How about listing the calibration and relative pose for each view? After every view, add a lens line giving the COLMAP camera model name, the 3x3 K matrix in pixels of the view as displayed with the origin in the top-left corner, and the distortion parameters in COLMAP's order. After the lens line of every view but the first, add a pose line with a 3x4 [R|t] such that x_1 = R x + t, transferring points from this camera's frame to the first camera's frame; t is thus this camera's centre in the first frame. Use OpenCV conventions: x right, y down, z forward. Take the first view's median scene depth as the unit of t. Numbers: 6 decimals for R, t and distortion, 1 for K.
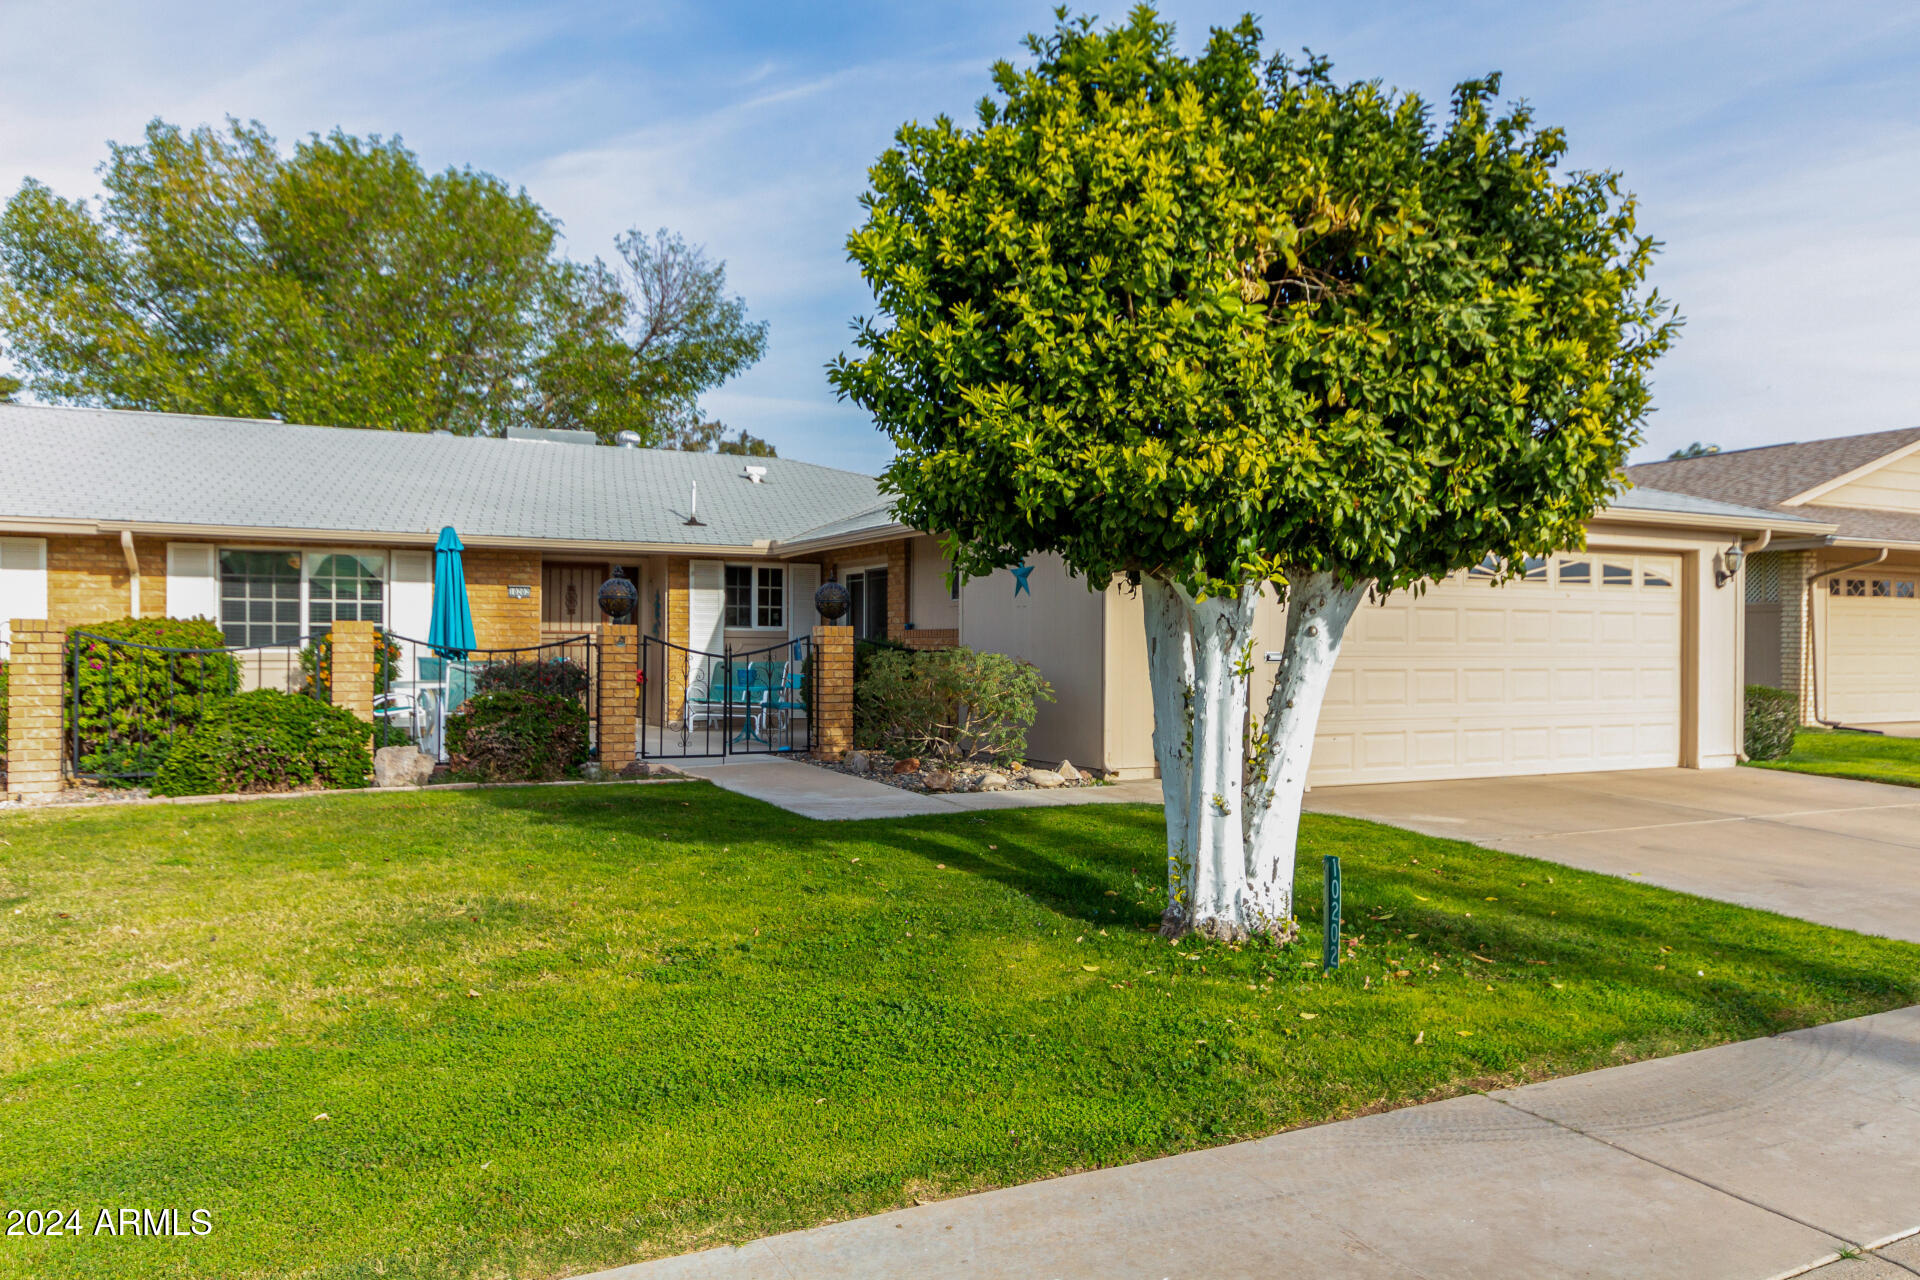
lens RADIAL K [[1350.5, 0, 960.8], [0, 1350.5, 639.7], [0, 0, 1]] dist [0.010853, 0.002271]
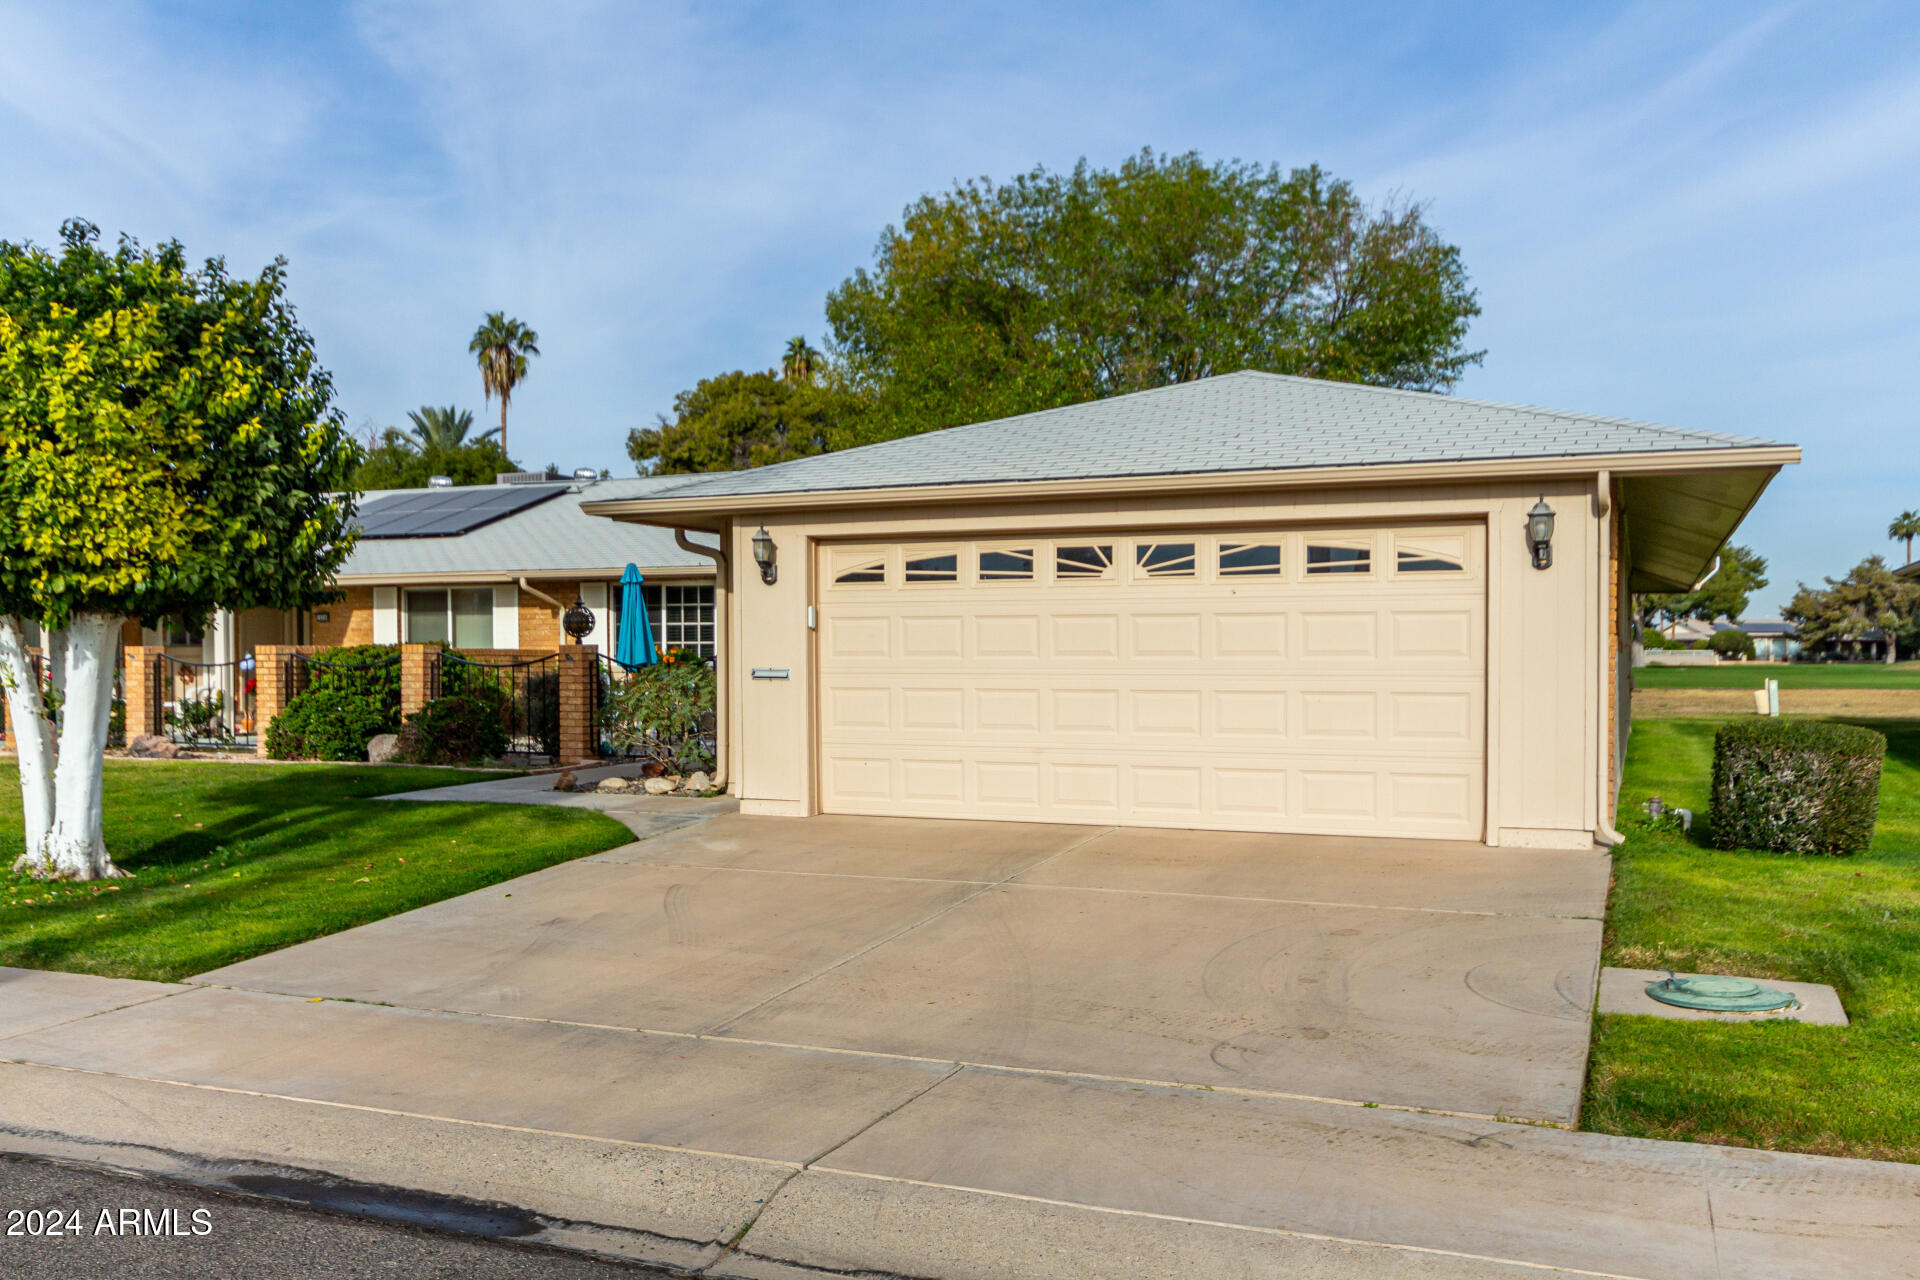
lens RADIAL K [[1607.0, 0, 962.0], [0, 1607.0, 645.3], [0, 0, 1]] dist [0.000297, 0.000309]
pose [[0.655481, -0.008250, -0.755167, 0.993971], [0.005154, 0.999966, -0.006451, 0.001587], [0.755194, 0.000336, 0.655501, 0.305008]]
